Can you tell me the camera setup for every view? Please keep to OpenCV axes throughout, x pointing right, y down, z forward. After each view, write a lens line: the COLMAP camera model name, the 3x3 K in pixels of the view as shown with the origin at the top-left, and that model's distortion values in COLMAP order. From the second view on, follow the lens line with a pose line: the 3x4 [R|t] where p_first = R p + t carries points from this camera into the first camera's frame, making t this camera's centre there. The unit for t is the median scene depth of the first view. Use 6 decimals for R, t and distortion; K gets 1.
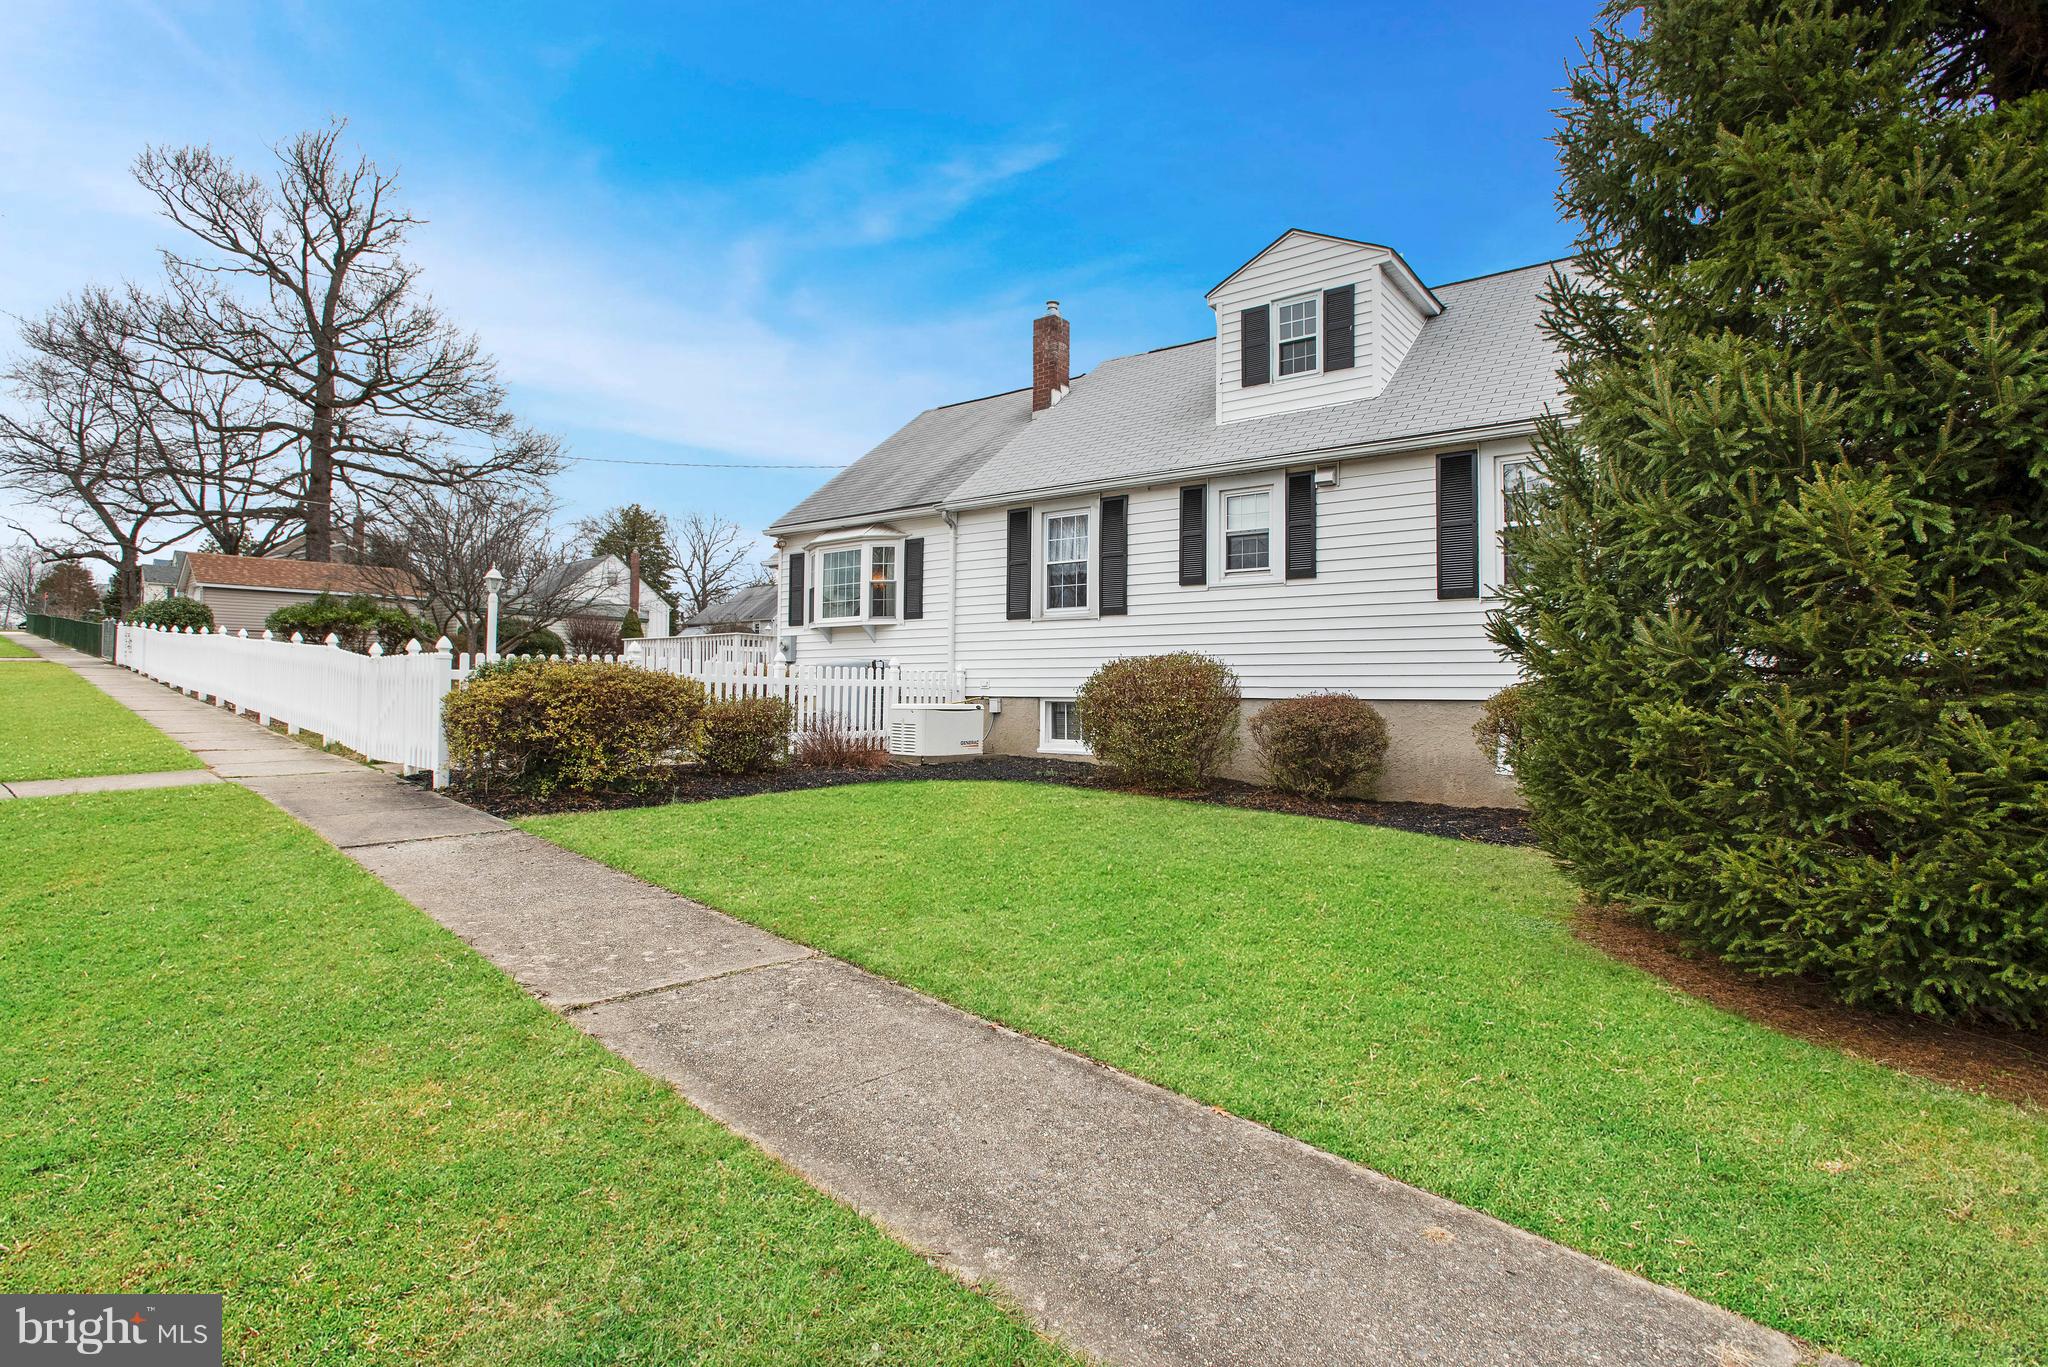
lens RADIAL K [[1008.3, 0, 1024.0], [0, 1008.3, 683.5], [0, 0, 1]] dist [-0.073157, 0.033537]
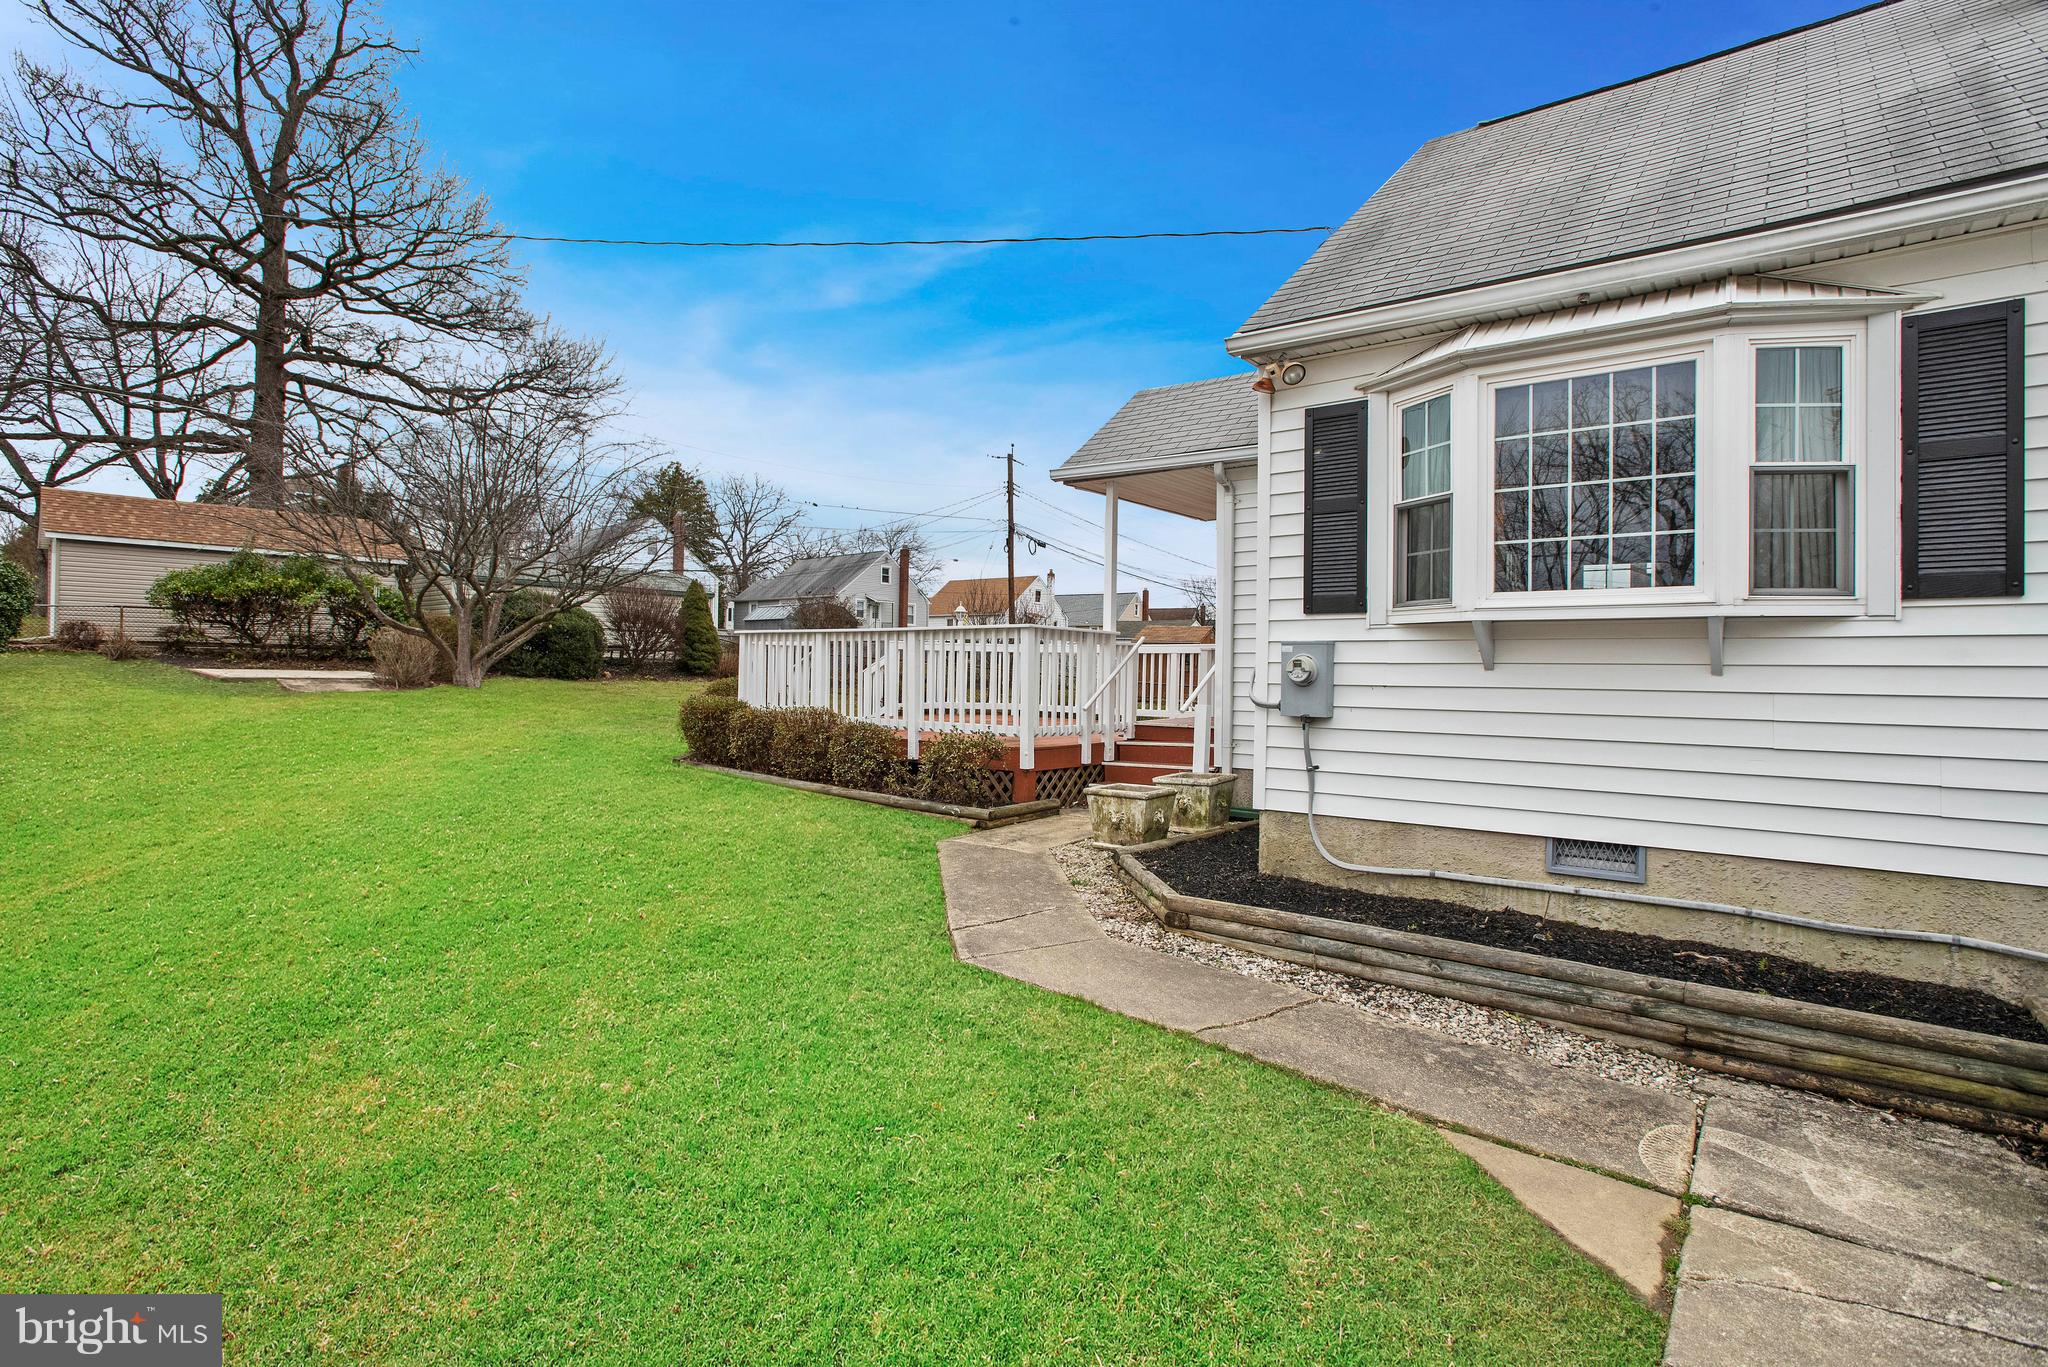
lens RADIAL K [[1008.3, 0, 1024.0], [0, 1008.3, 683.5], [0, 0, 1]] dist [-0.073157, 0.033537]
pose [[0.999734, 0.009773, -0.020873, -0.140670], [-0.009336, 0.999737, 0.020934, -0.017207], [0.021072, -0.020734, 0.999563, 0.283815]]
